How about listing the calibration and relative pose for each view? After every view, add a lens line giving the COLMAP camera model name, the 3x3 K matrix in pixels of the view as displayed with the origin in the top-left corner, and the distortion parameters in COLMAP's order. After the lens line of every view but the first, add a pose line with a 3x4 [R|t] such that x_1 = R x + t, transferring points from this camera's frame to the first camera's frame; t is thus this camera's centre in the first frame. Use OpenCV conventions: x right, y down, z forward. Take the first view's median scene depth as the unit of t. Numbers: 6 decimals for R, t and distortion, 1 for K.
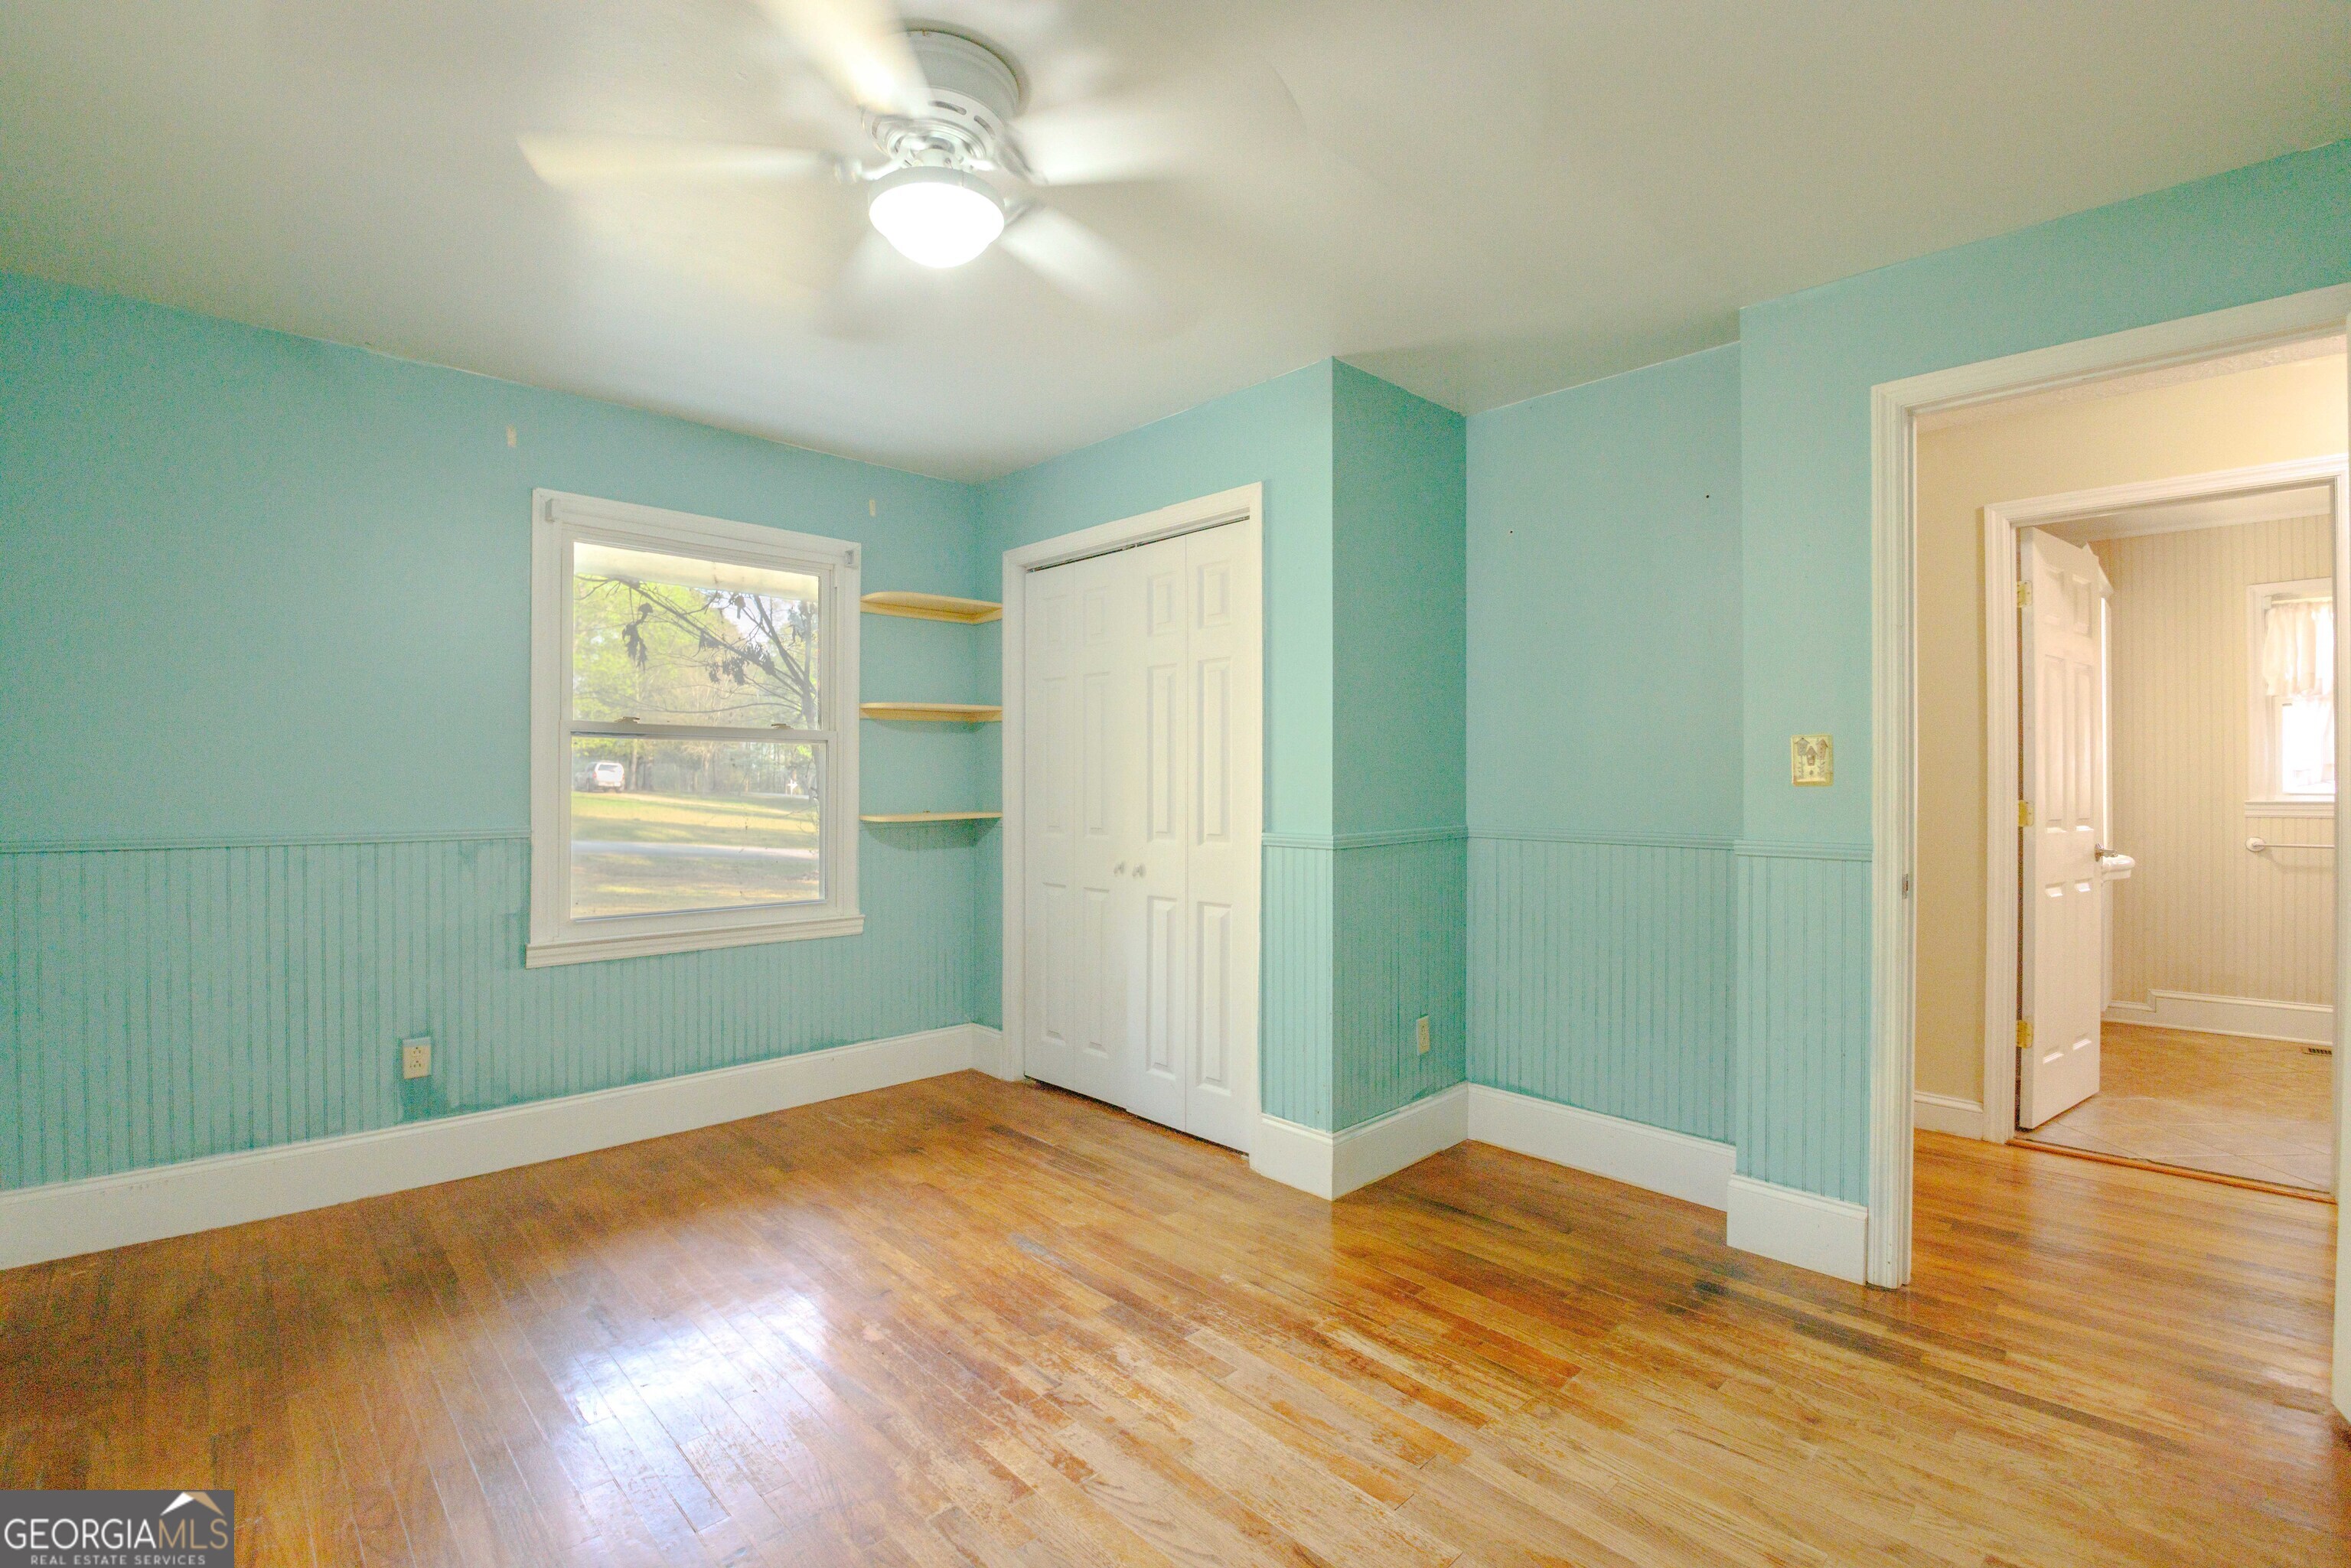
lens RADIAL K [[1008.1, 0, 1163.4], [0, 1008.1, 784.9], [0, 0, 1]] dist [-0.027204, -0.001490]
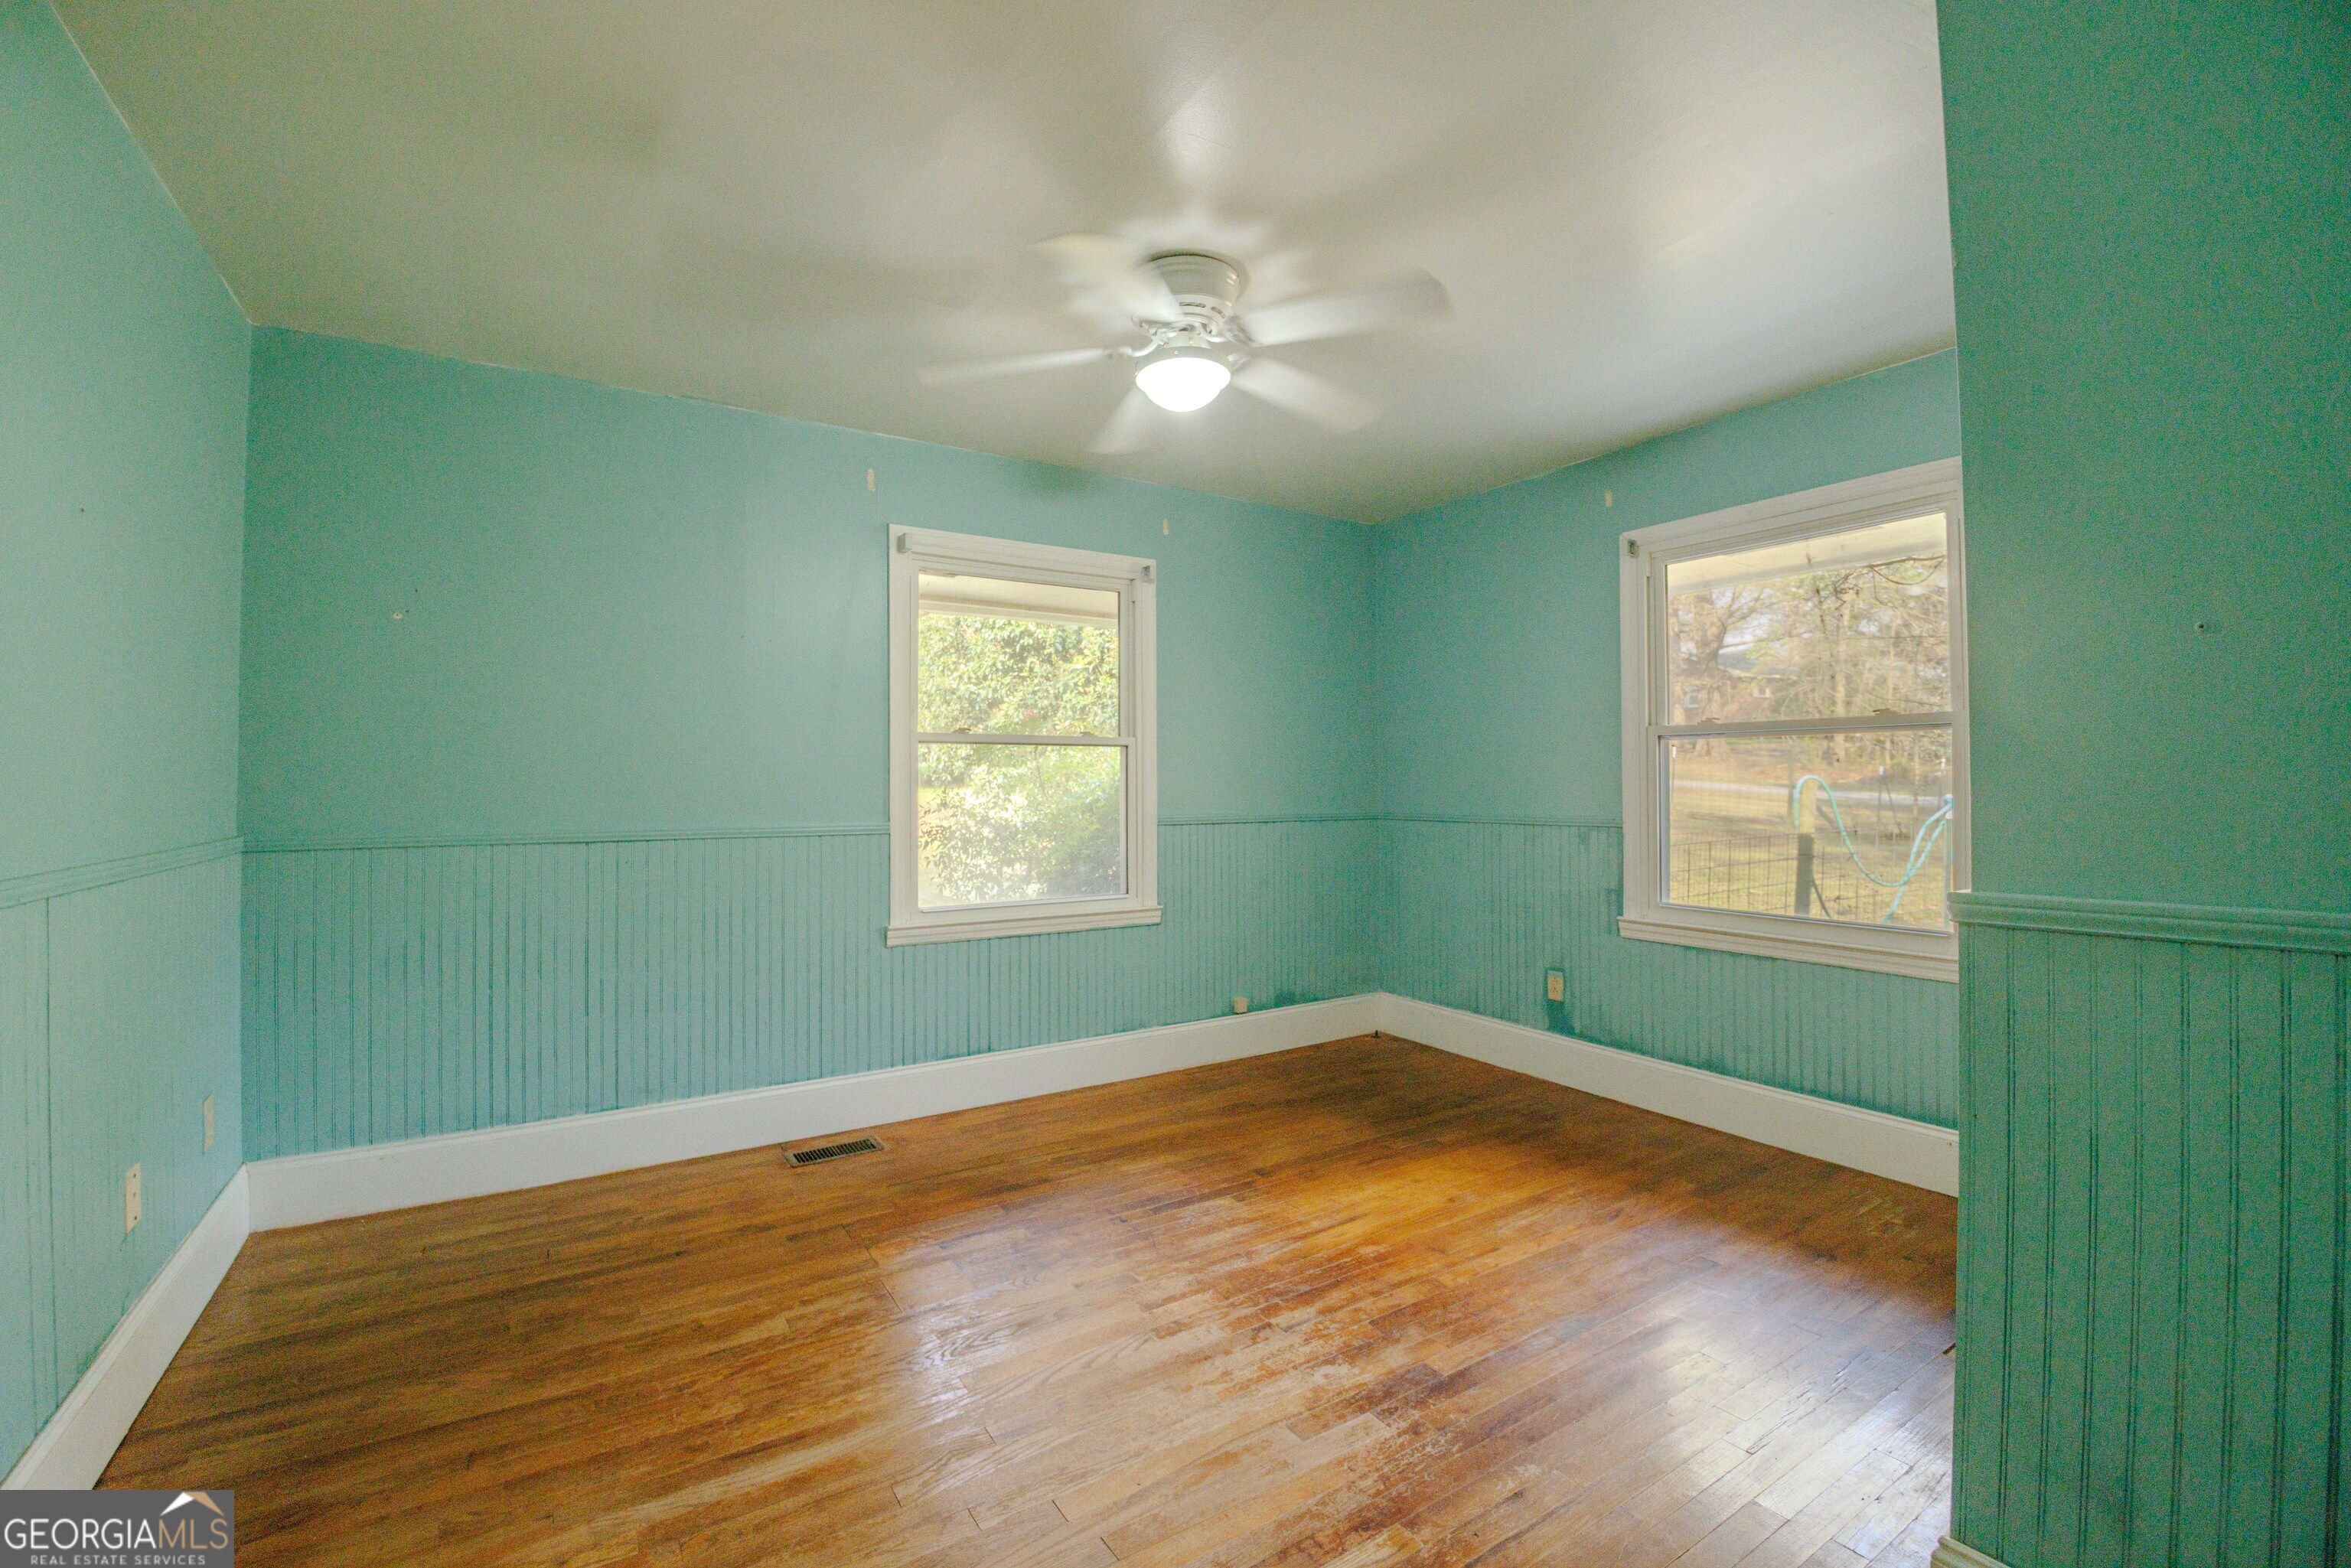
lens RADIAL K [[1008.1, 0, 1157.9], [0, 1008.1, 771.7], [0, 0, 1]] dist [-0.027204, -0.001490]
pose [[-0.206051, -0.010839, -0.978481, 0.742650], [0.004477, 0.999918, -0.012019, -0.002028], [0.978531, -0.006857, -0.205985, 0.805191]]
